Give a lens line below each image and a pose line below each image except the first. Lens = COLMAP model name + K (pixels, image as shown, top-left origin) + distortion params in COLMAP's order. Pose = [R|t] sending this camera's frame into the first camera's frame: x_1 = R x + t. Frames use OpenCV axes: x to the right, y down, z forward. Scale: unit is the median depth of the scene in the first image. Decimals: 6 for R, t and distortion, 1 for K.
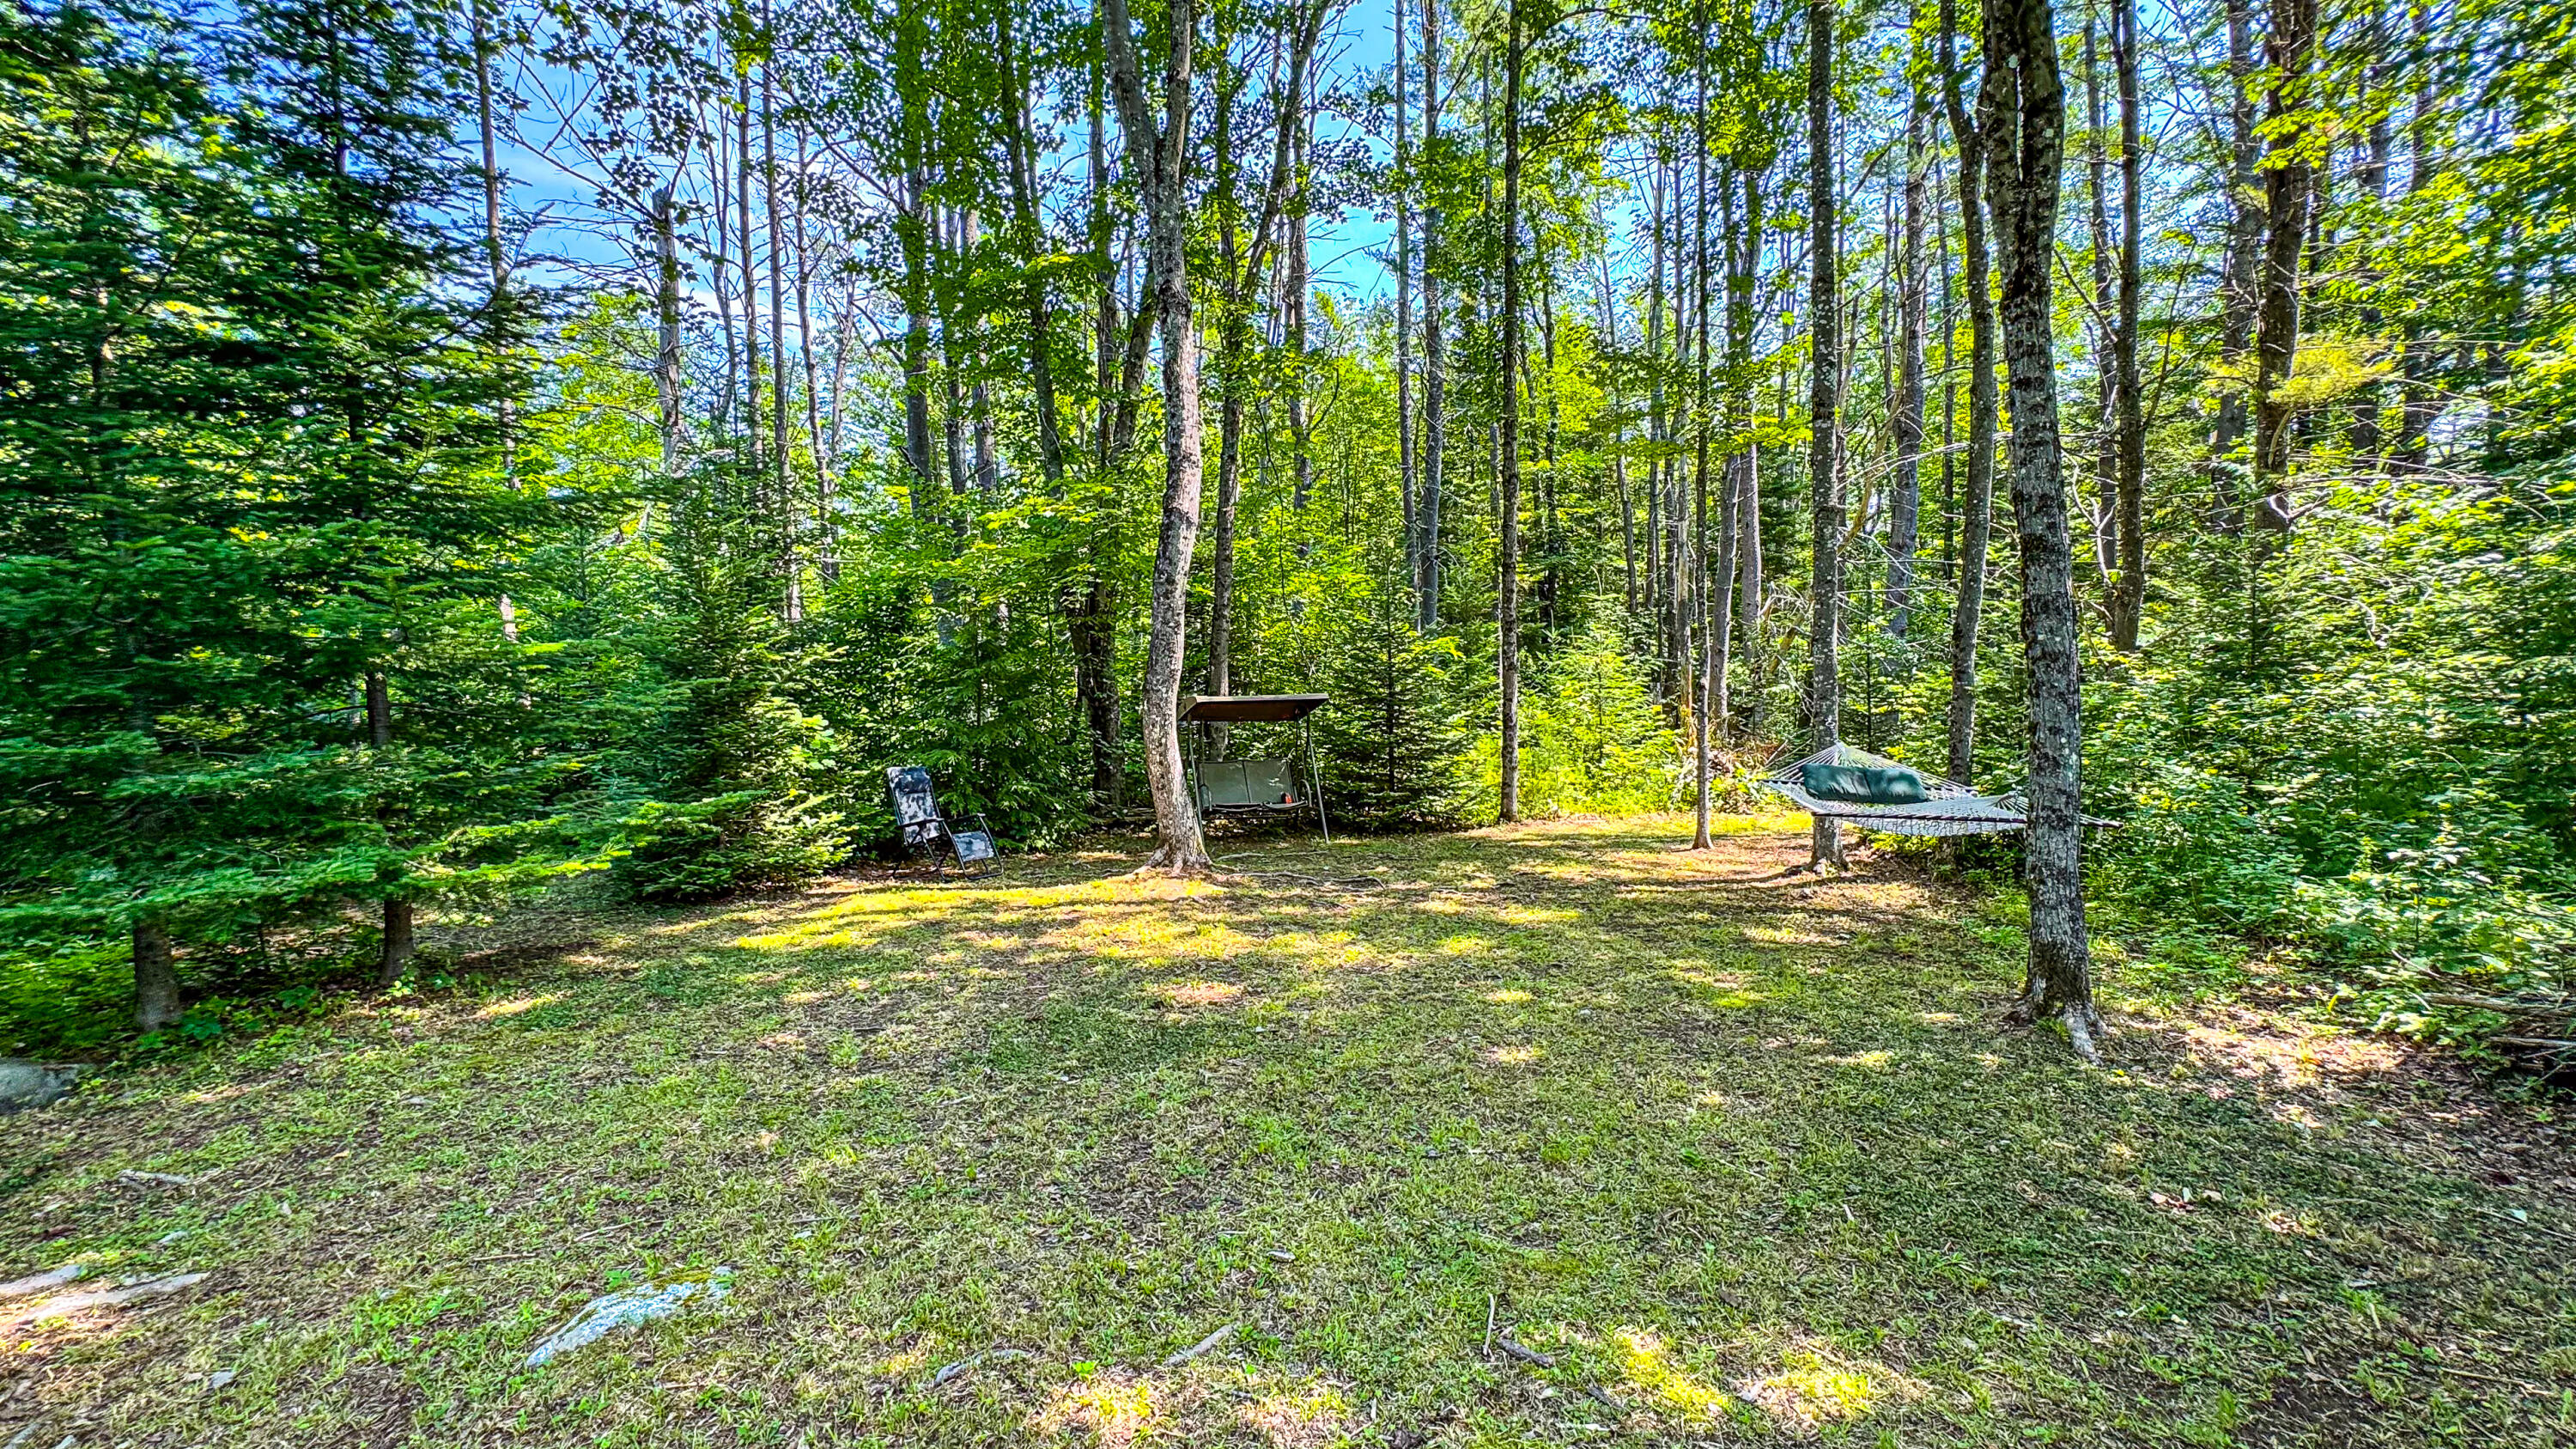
lens RADIAL K [[1007.3, 0, 1287.5], [0, 1007.3, 733.3], [0, 0, 1]] dist [-0.015544, 0.000211]
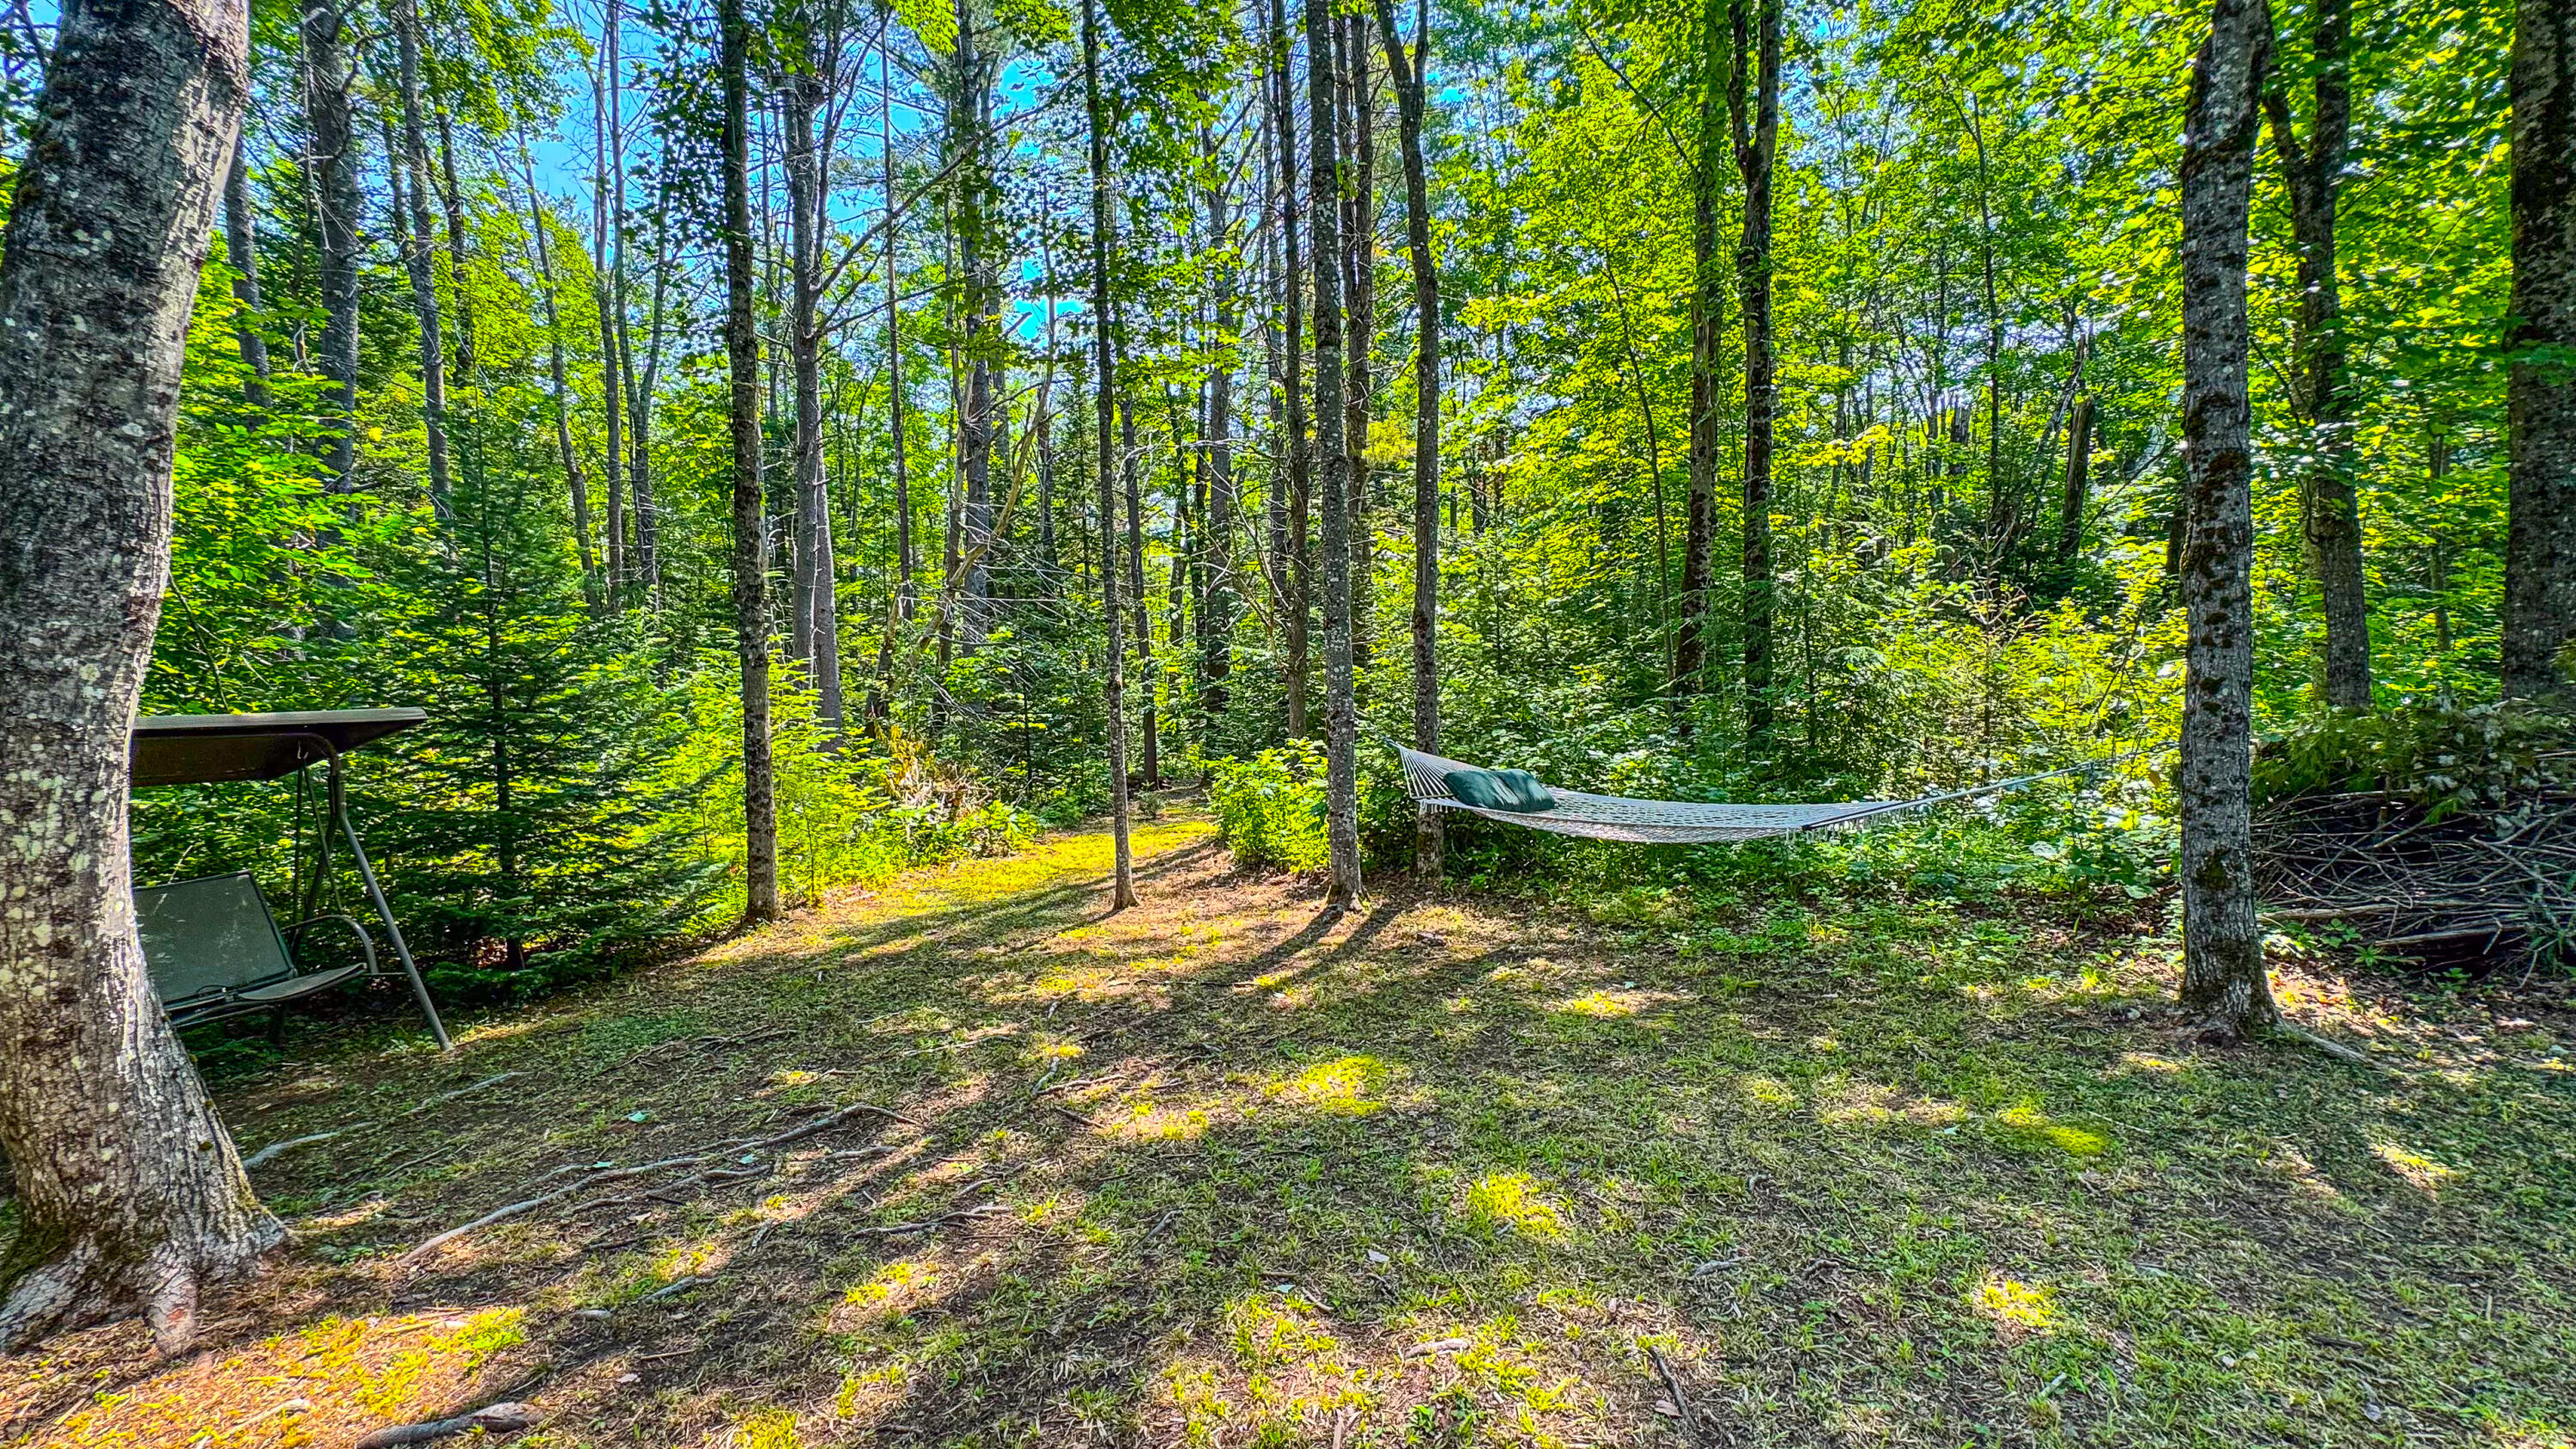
lens RADIAL K [[1007.3, 0, 1287.5], [0, 1007.3, 733.3], [0, 0, 1]] dist [-0.015544, 0.000211]
pose [[0.512584, -0.031989, 0.858041, -0.175533], [0.060776, 0.998151, 0.000905, -0.007819], [-0.856483, 0.051684, 0.513581, 0.571136]]
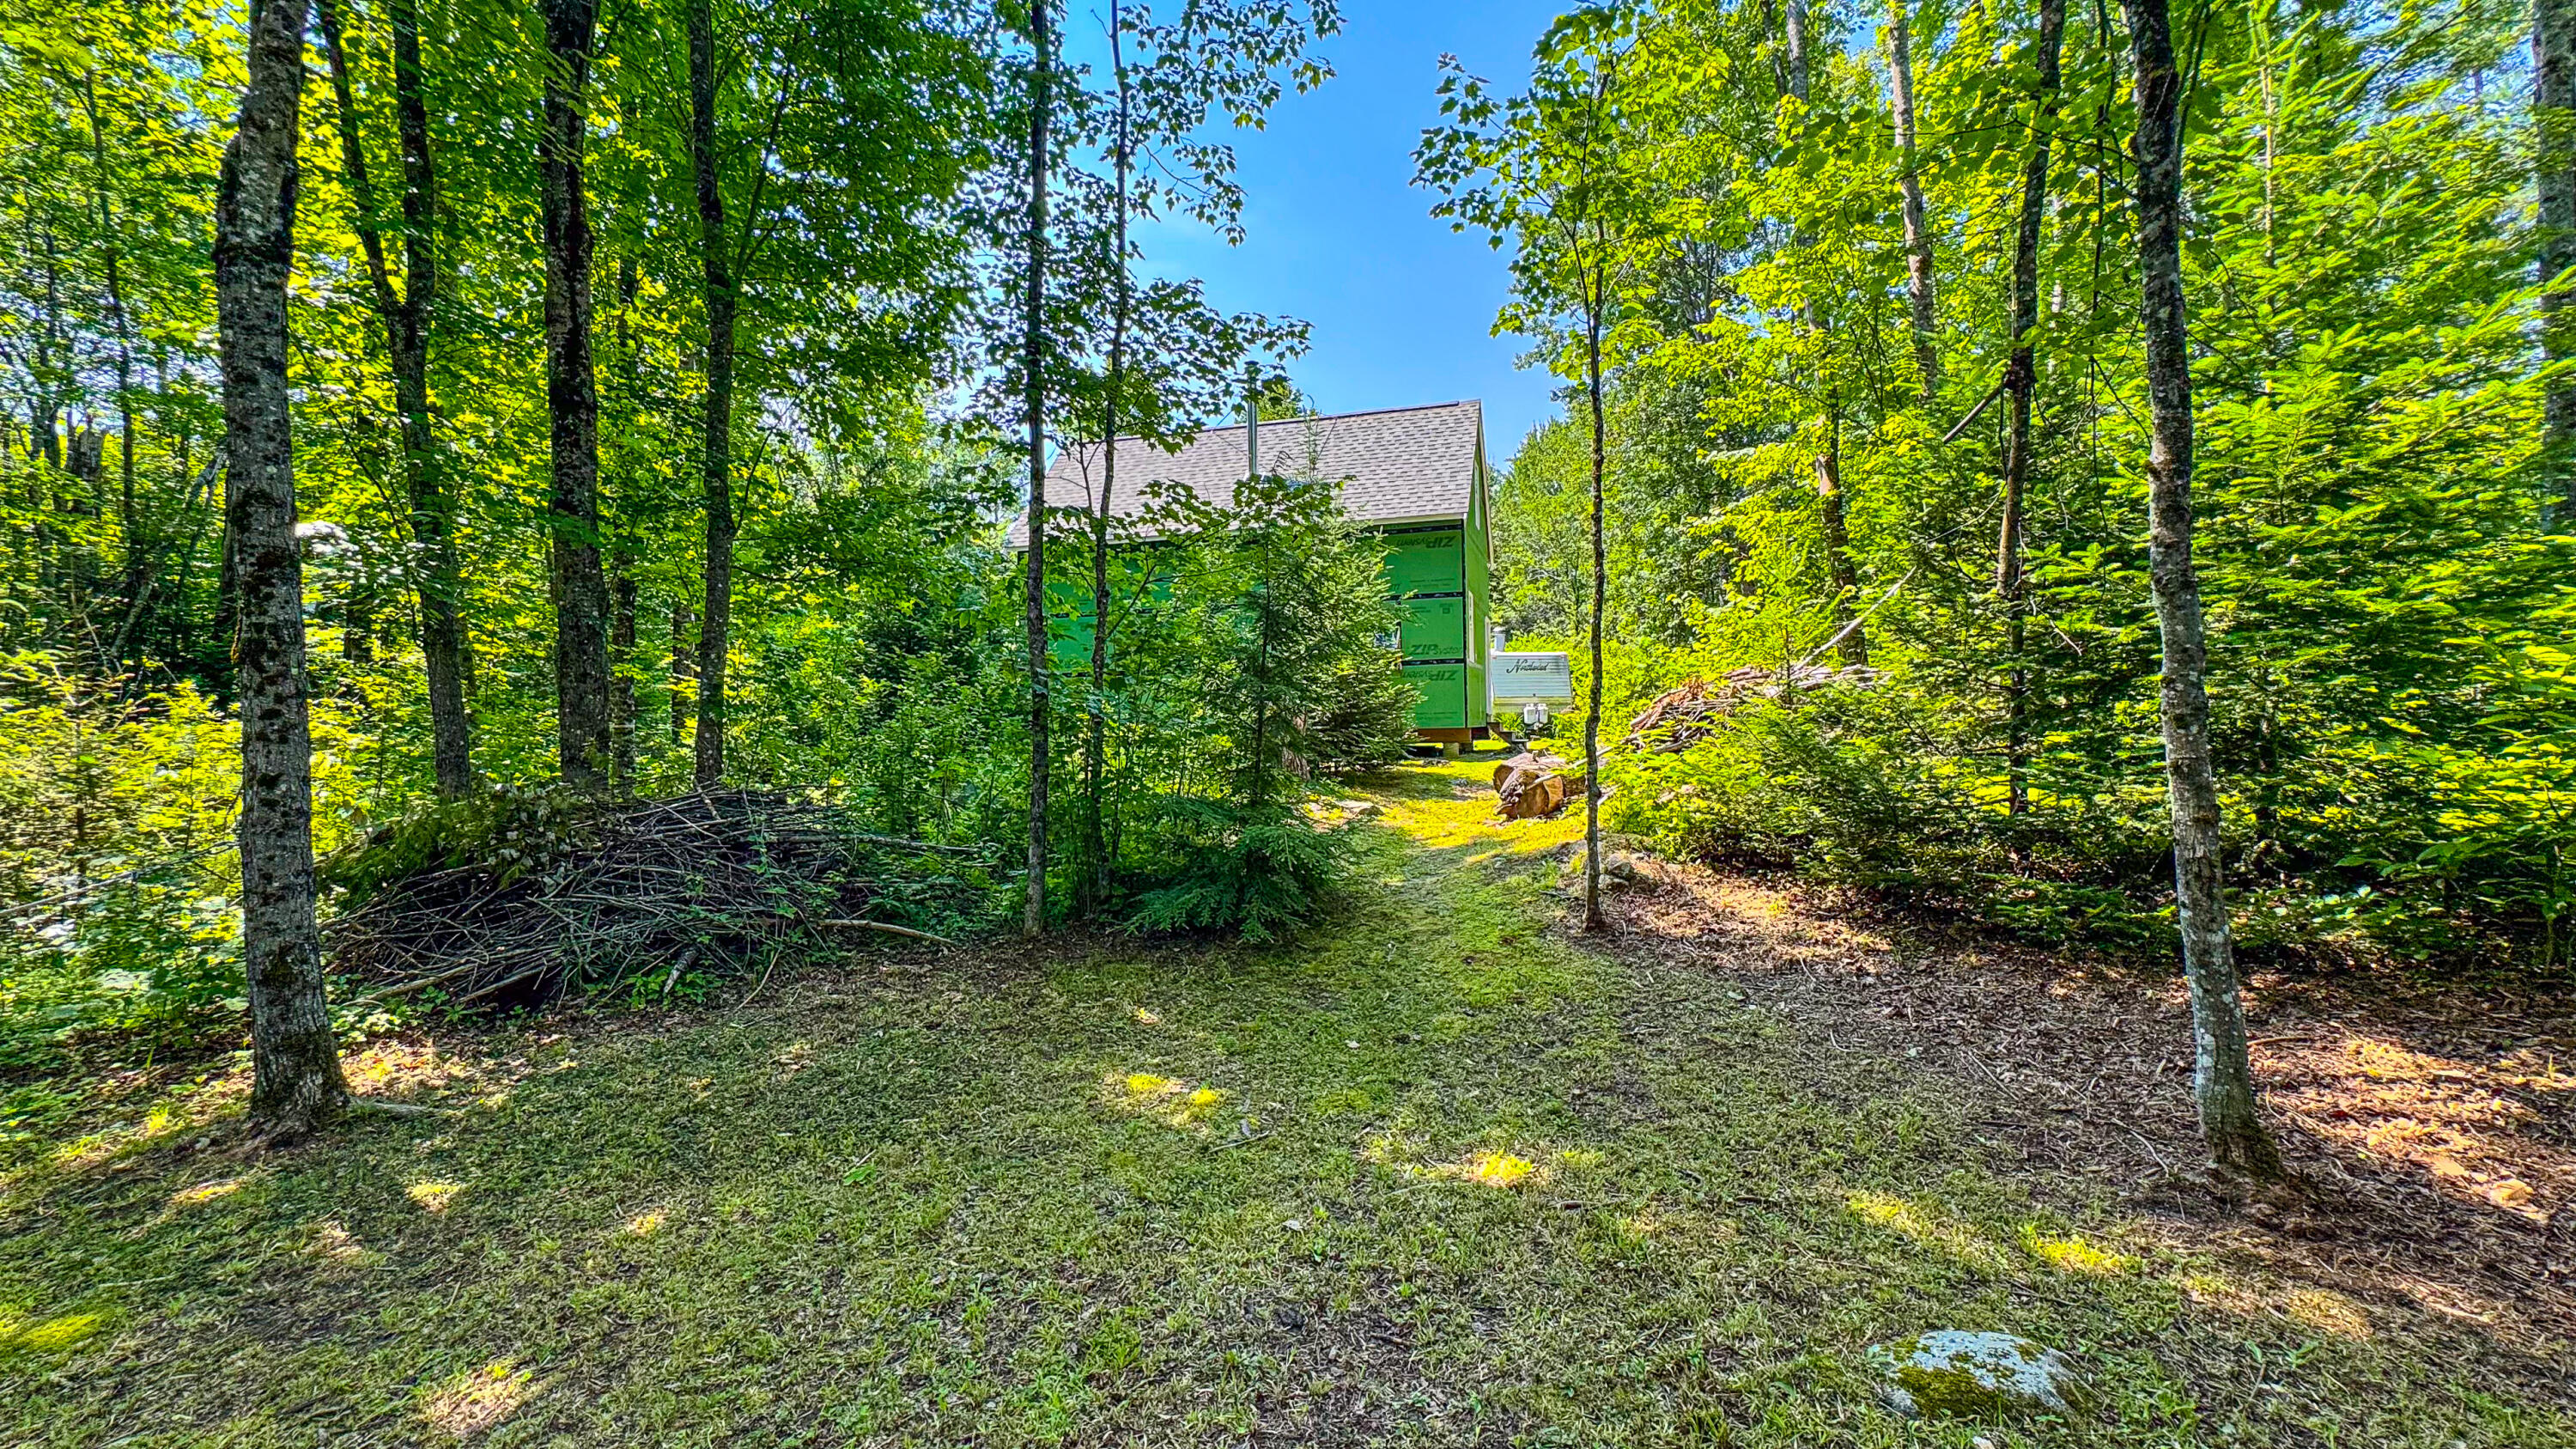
lens RADIAL K [[1007.3, 0, 1287.5], [0, 1007.3, 733.3], [0, 0, 1]] dist [-0.015544, 0.000211]
pose [[-0.791872, 0.038310, 0.609485, -0.201565], [0.073378, 0.996769, 0.032683, -0.006302], [-0.606263, 0.070603, -0.792124, 0.524943]]
